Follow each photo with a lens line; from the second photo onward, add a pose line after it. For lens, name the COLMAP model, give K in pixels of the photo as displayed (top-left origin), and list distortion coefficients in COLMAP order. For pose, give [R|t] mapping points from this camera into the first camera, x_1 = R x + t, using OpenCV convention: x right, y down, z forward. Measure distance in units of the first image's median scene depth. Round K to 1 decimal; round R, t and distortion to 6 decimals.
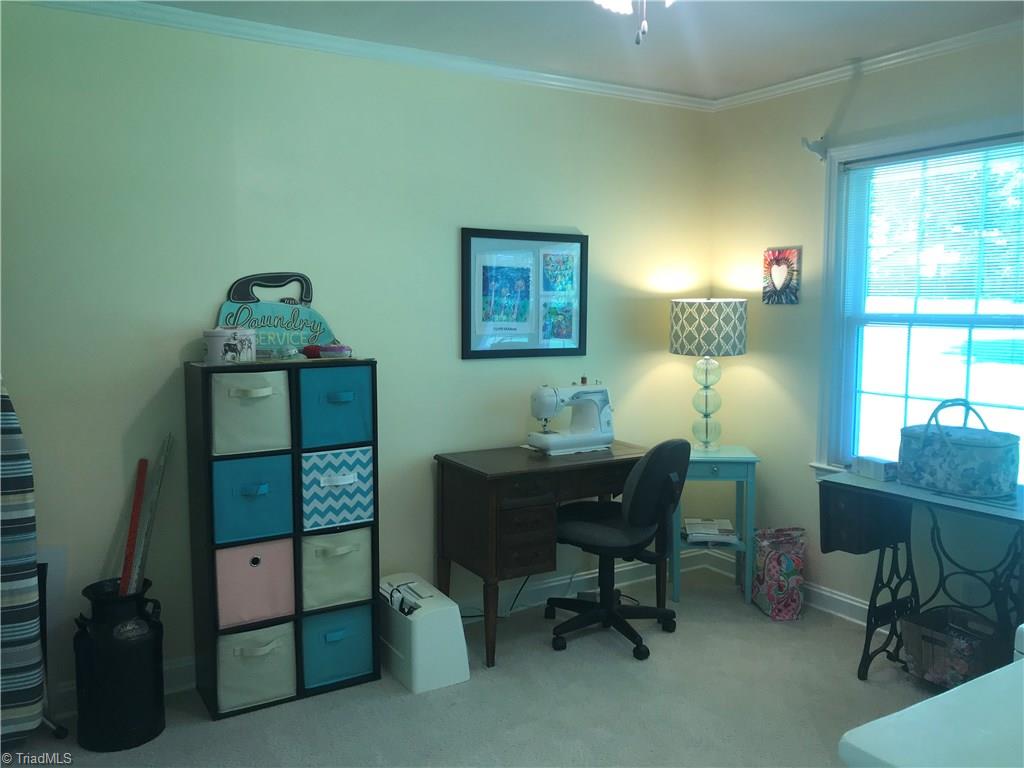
lens RADIAL K [[854.3, 0, 510.6], [0, 854.3, 382.6], [0, 0, 1]] dist [0.033545, -0.019312]
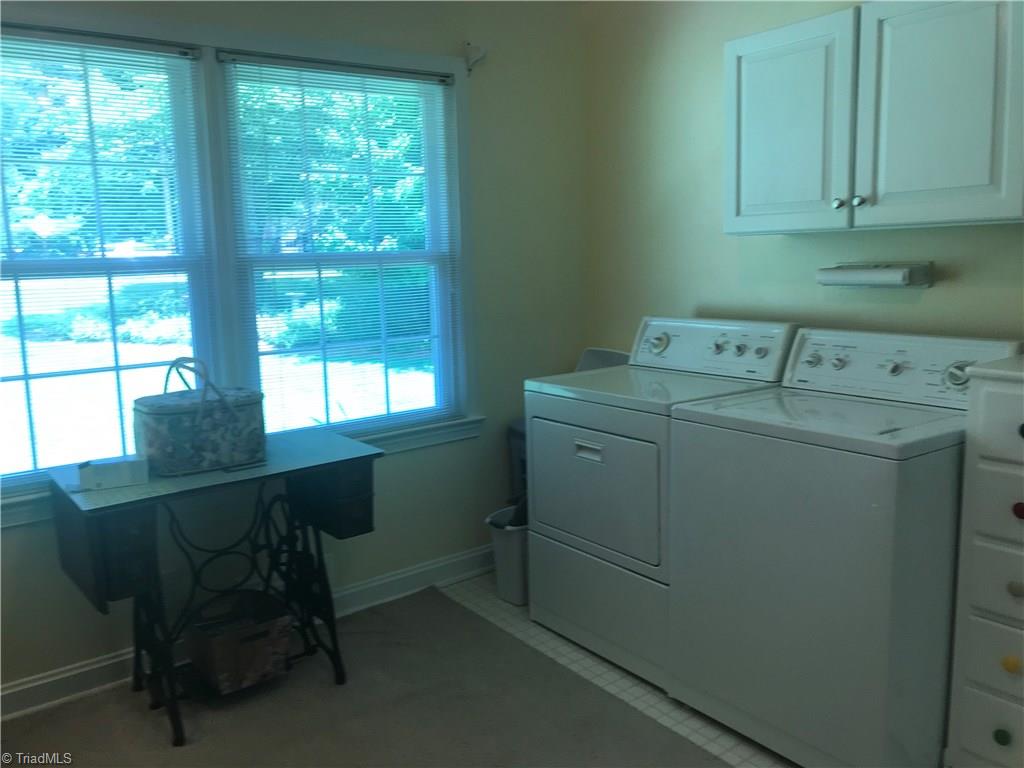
lens RADIAL K [[854.3, 0, 510.2], [0, 854.3, 382.5], [0, 0, 1]] dist [0.033545, -0.019312]
pose [[-0.072210, -0.152168, 0.985713, -0.329715], [0.121302, 0.979617, 0.160113, -0.054344], [-0.989986, 0.131131, -0.052280, 0.755687]]
